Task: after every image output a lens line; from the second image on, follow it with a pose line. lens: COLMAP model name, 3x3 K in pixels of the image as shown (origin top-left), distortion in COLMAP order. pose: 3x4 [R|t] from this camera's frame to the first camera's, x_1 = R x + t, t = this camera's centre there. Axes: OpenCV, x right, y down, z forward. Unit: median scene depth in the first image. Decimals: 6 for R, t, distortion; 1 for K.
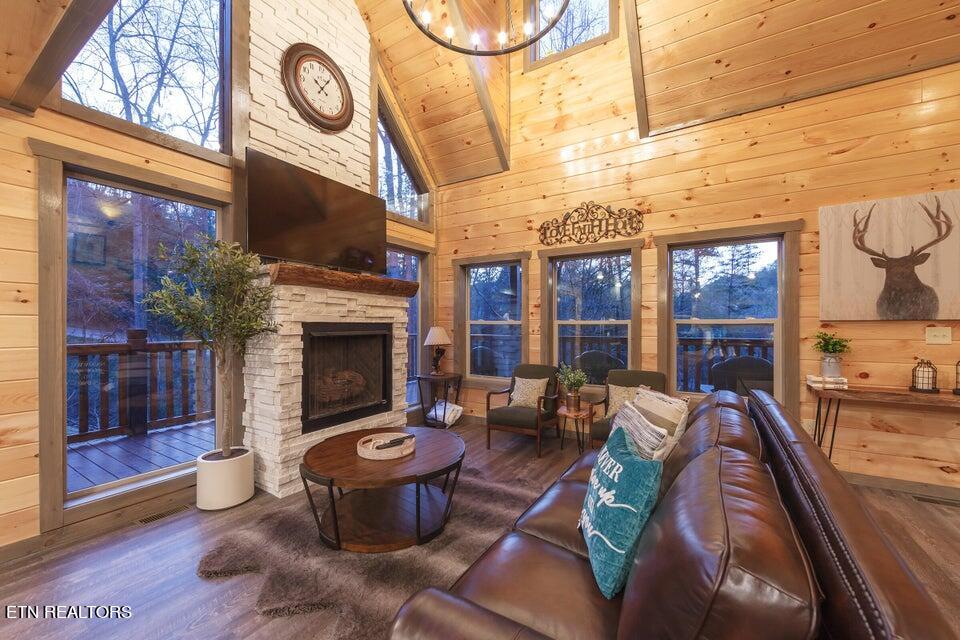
lens RADIAL K [[378.6, 0, 485.3], [0, 378.6, 320.9], [0, 0, 1]] dist [-0.000253, 0.000033]
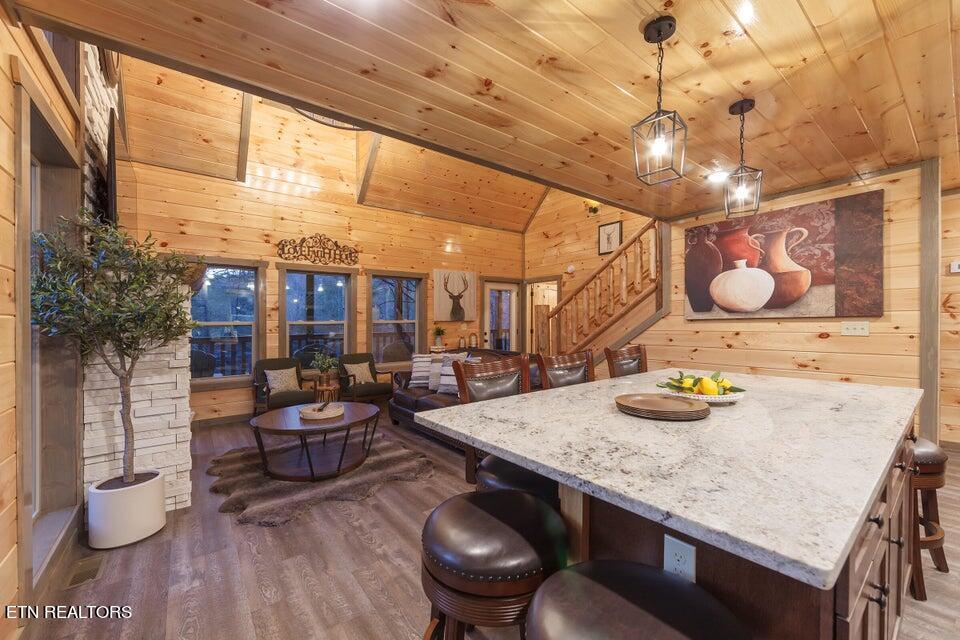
lens RADIAL K [[378.6, 0, 485.3], [0, 378.6, 320.9], [0, 0, 1]] dist [-0.000253, 0.000033]
pose [[0.347994, -0.001019, 0.937496, -0.830485], [0.001334, 0.999999, 0.000591, -0.001630], [-0.937496, 0.001045, 0.347994, -0.030486]]
